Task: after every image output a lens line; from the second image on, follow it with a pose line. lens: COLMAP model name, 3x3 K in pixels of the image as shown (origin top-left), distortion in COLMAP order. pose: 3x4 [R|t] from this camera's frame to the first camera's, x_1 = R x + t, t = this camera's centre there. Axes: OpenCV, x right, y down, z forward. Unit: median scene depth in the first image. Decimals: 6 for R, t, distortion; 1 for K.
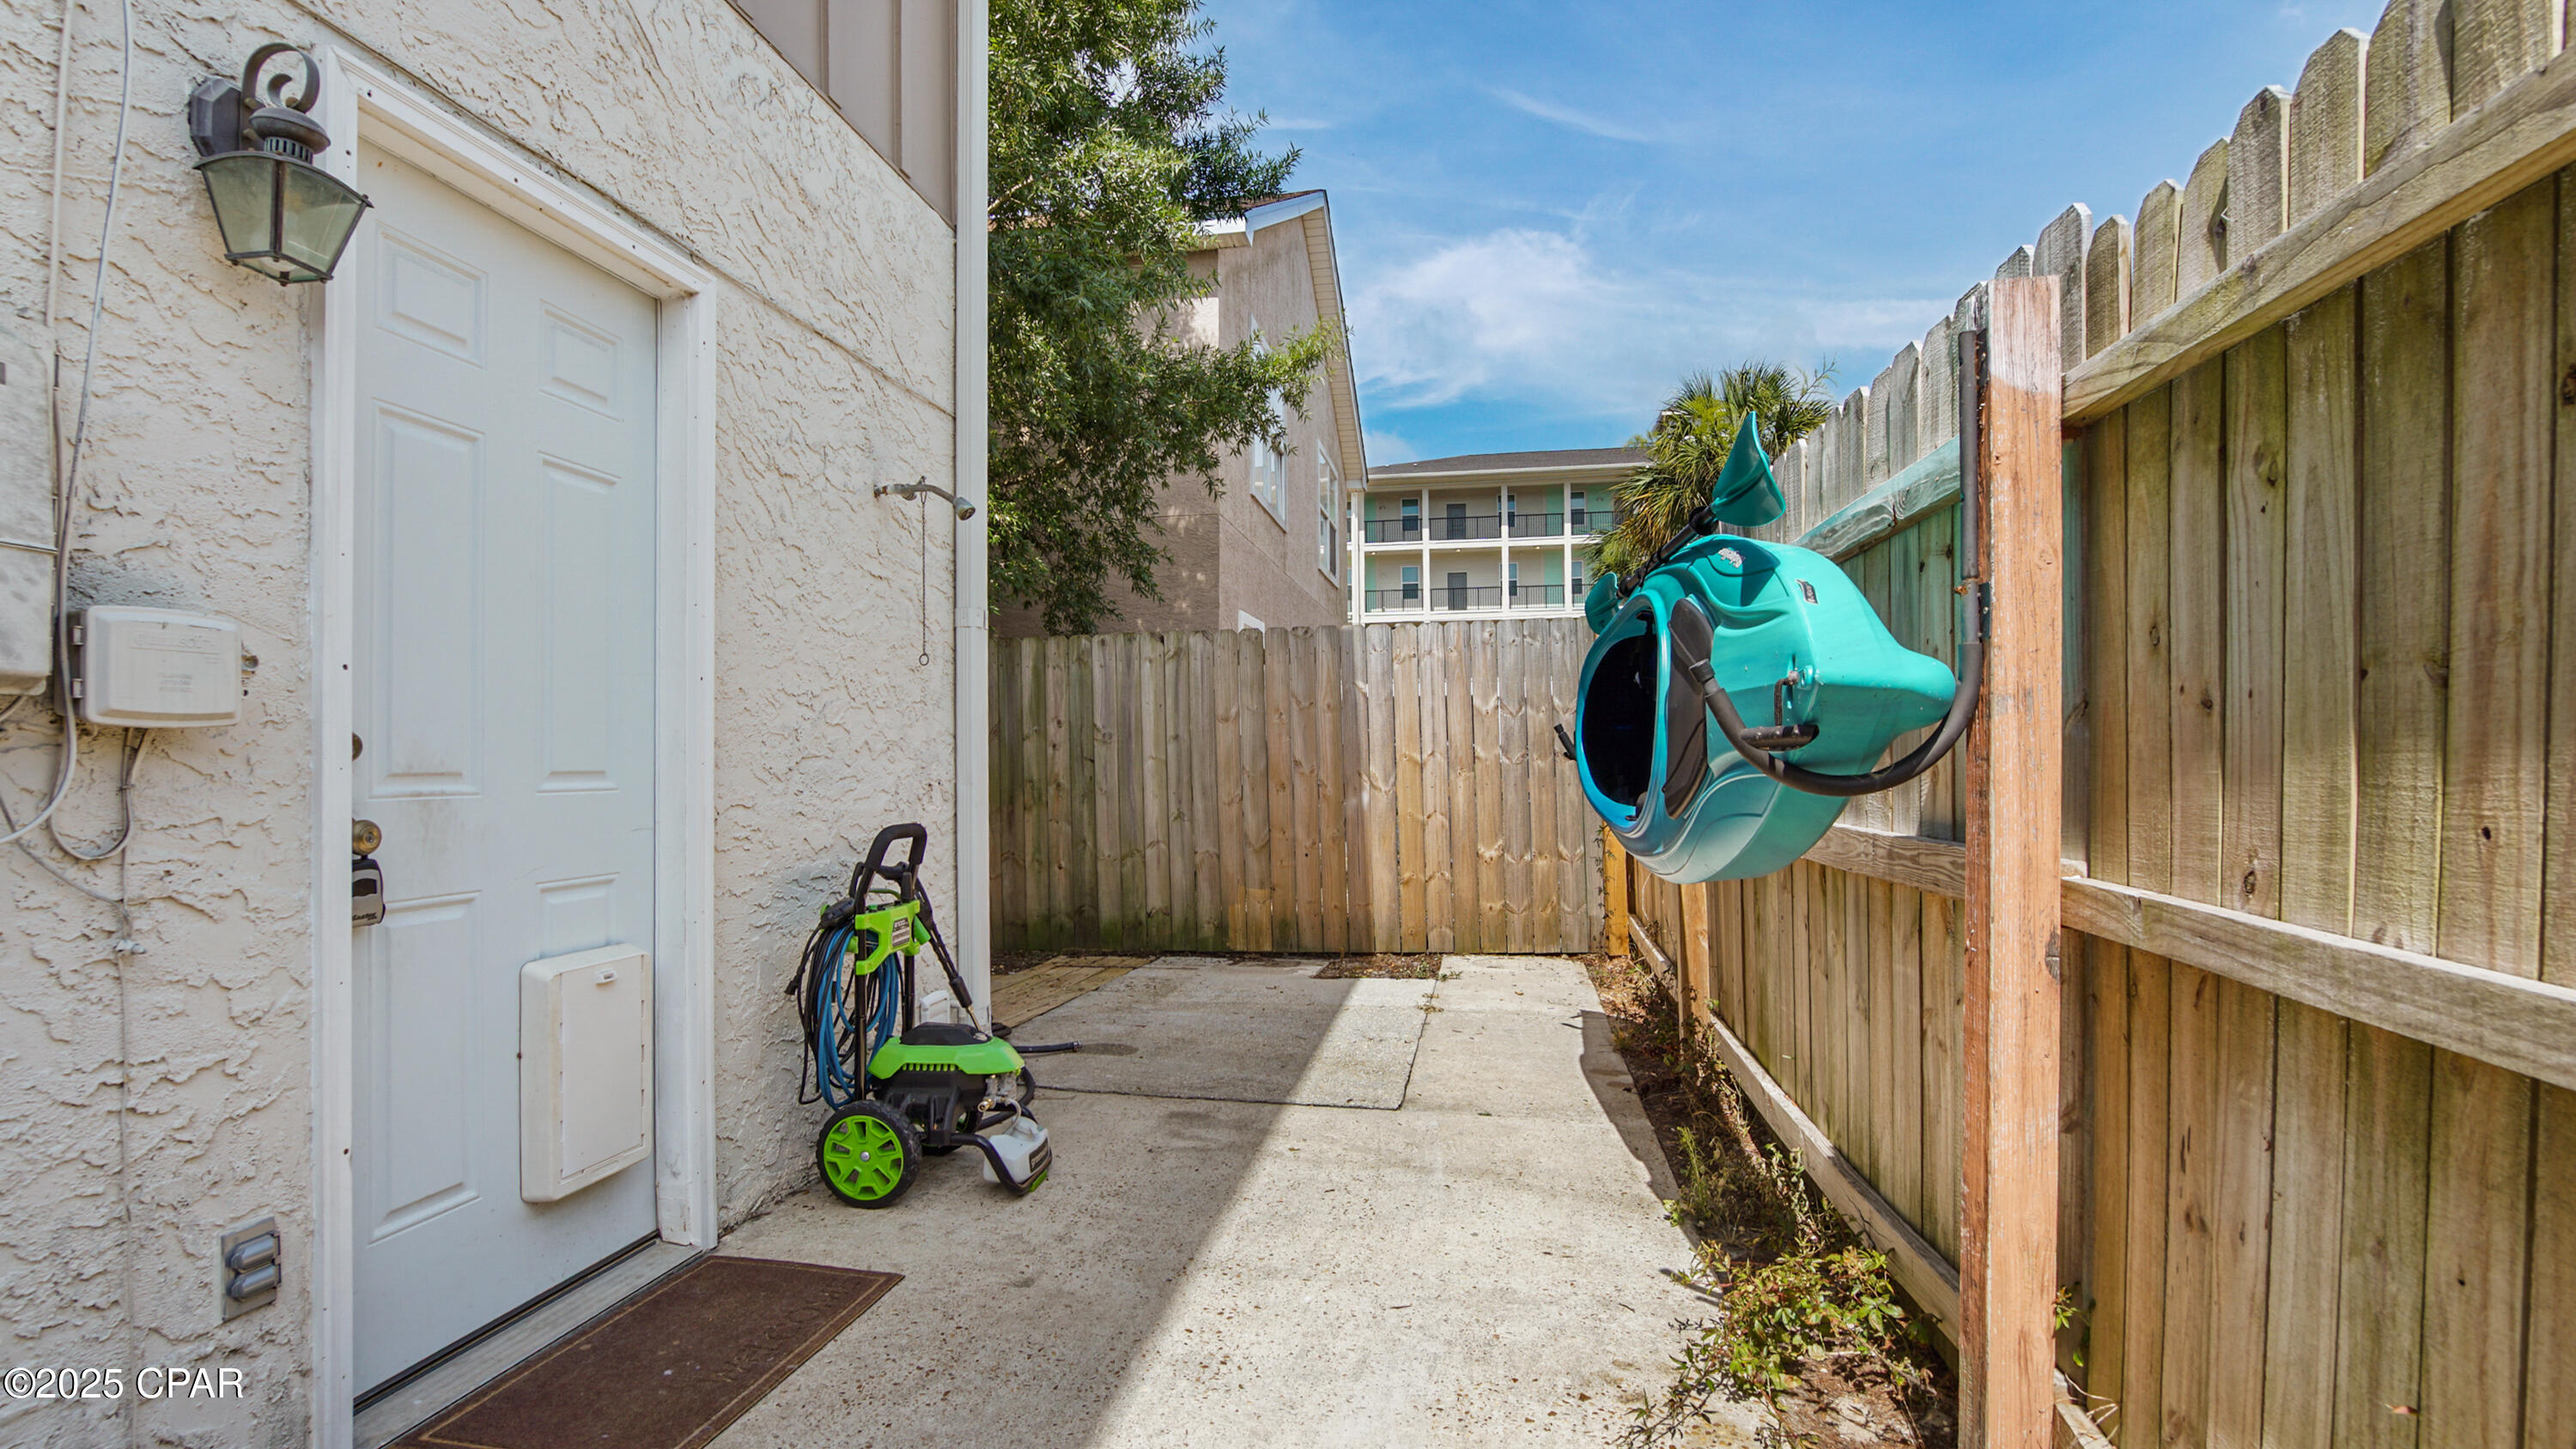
lens RADIAL K [[1168.5, 0, 1280.0], [0, 1168.5, 730.3], [0, 0, 1]] dist [-0.028860, 0.000158]
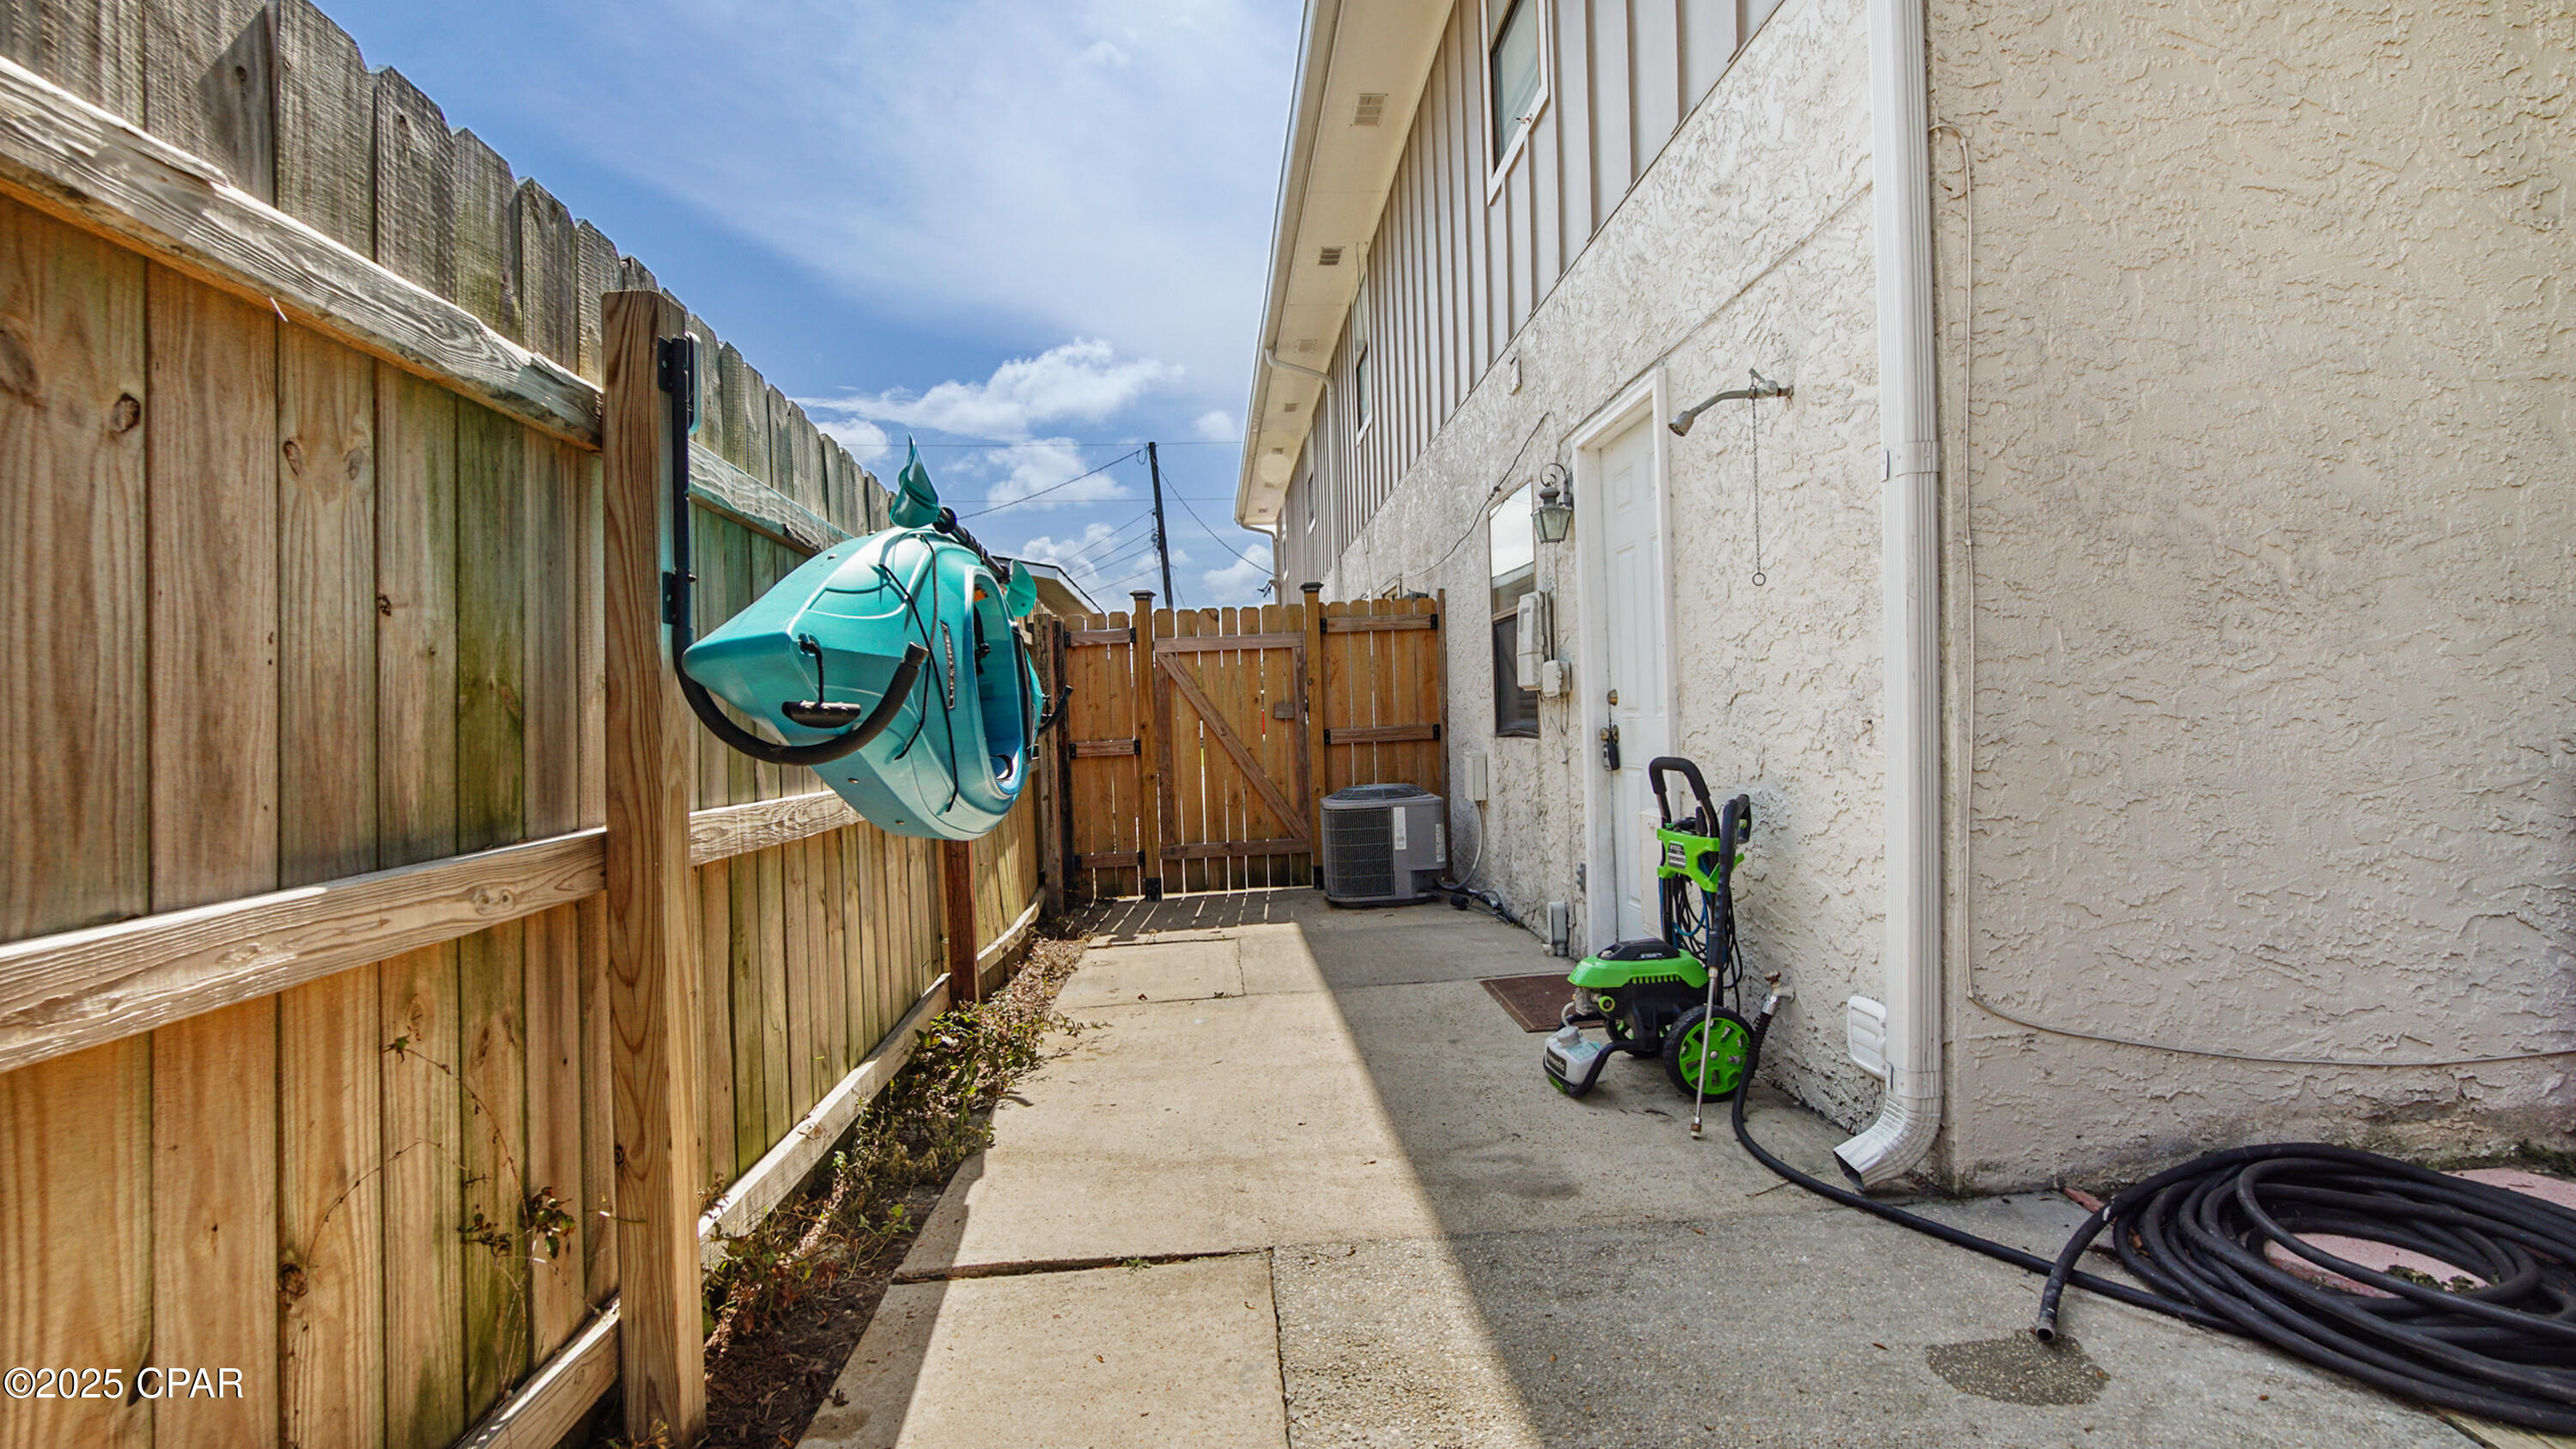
lens RADIAL K [[1168.8, 0, 1280.0], [0, 1168.8, 730.3], [0, 0, 1]] dist [-0.028860, 0.000158]
pose [[-0.971518, 0.044819, -0.232689, 0.254202], [0.049879, 0.998629, -0.015906, 0.048806], [0.231657, -0.027059, -0.972421, 1.769958]]
